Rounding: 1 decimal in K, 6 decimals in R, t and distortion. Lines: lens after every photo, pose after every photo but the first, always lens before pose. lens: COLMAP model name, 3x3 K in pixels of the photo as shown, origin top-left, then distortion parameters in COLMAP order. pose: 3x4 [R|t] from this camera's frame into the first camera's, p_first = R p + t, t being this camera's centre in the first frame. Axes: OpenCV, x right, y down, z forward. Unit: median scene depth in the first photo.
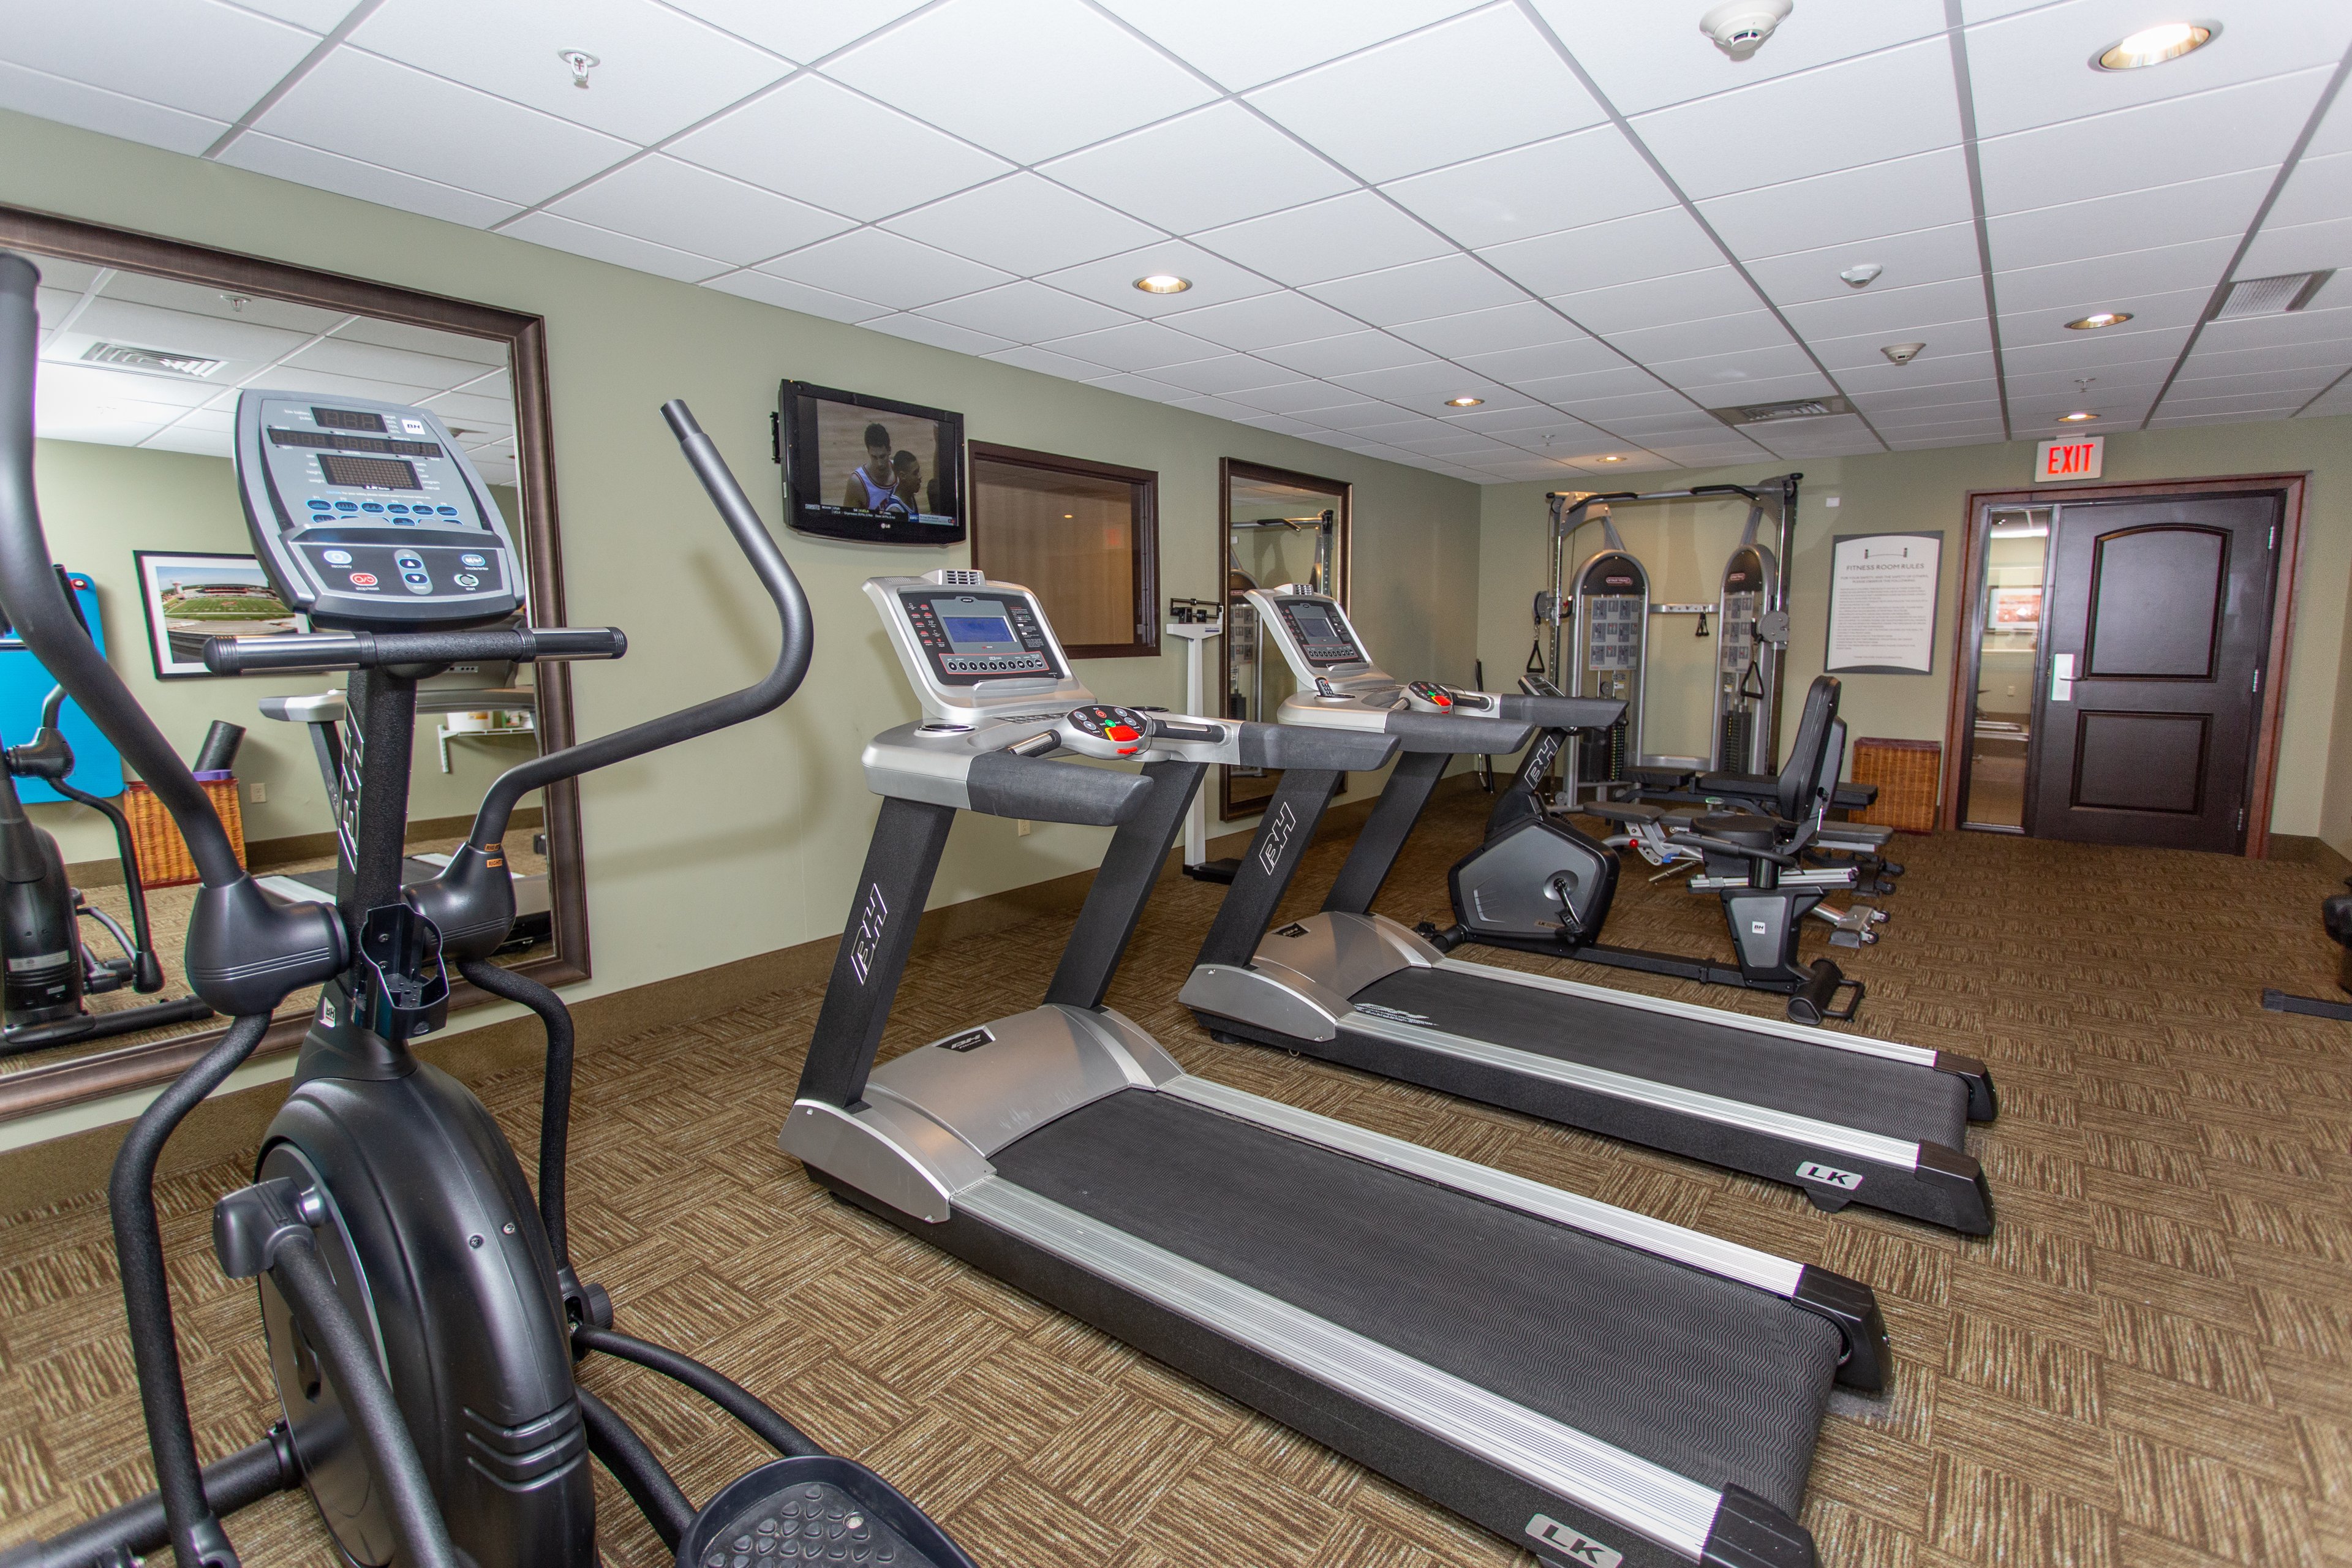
lens RADIAL K [[1121.7, 0, 1176.0], [0, 1121.7, 784.0], [0, 0, 1]] dist [-0.002082, -0.000412]
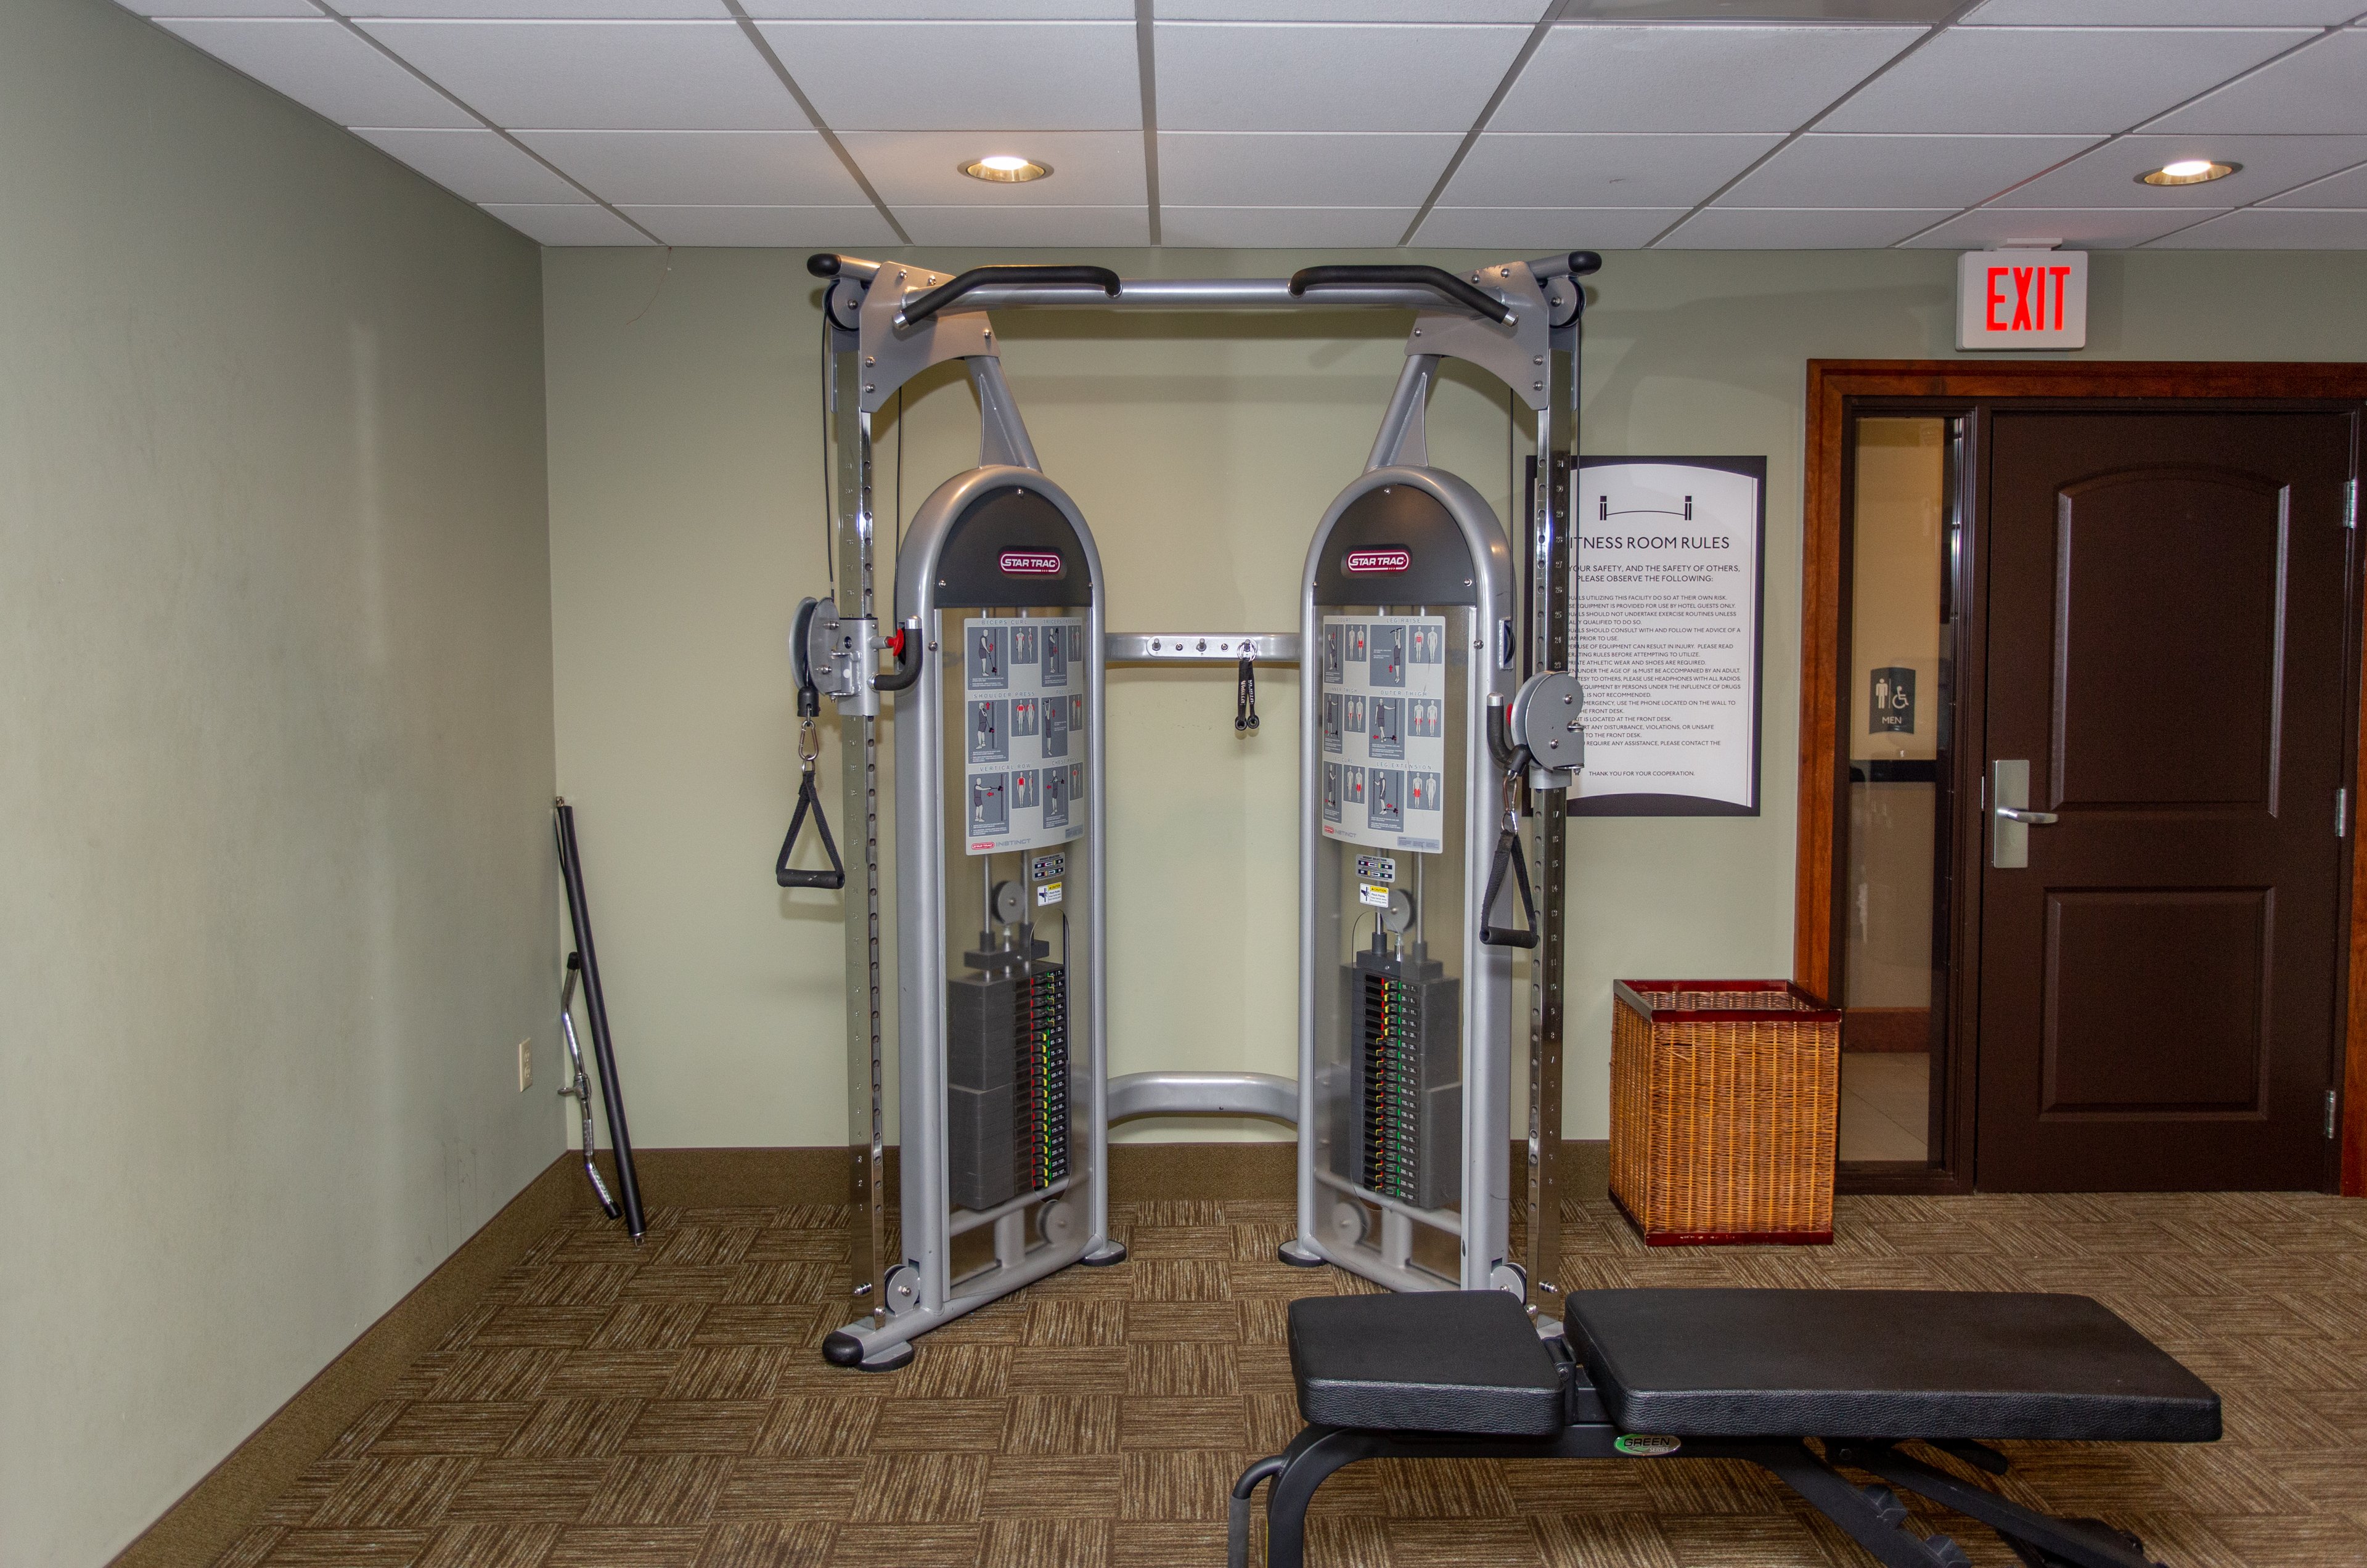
lens RADIAL K [[1715.9, 0, 1187.8], [0, 1715.9, 724.7], [0, 0, 1]] dist [-0.004487, -0.000426]
pose [[0.786956, -0.041695, 0.615598, 0.133753], [0.084586, 0.995585, -0.040700, -0.115166], [-0.611183, 0.084100, 0.787009, 0.608119]]
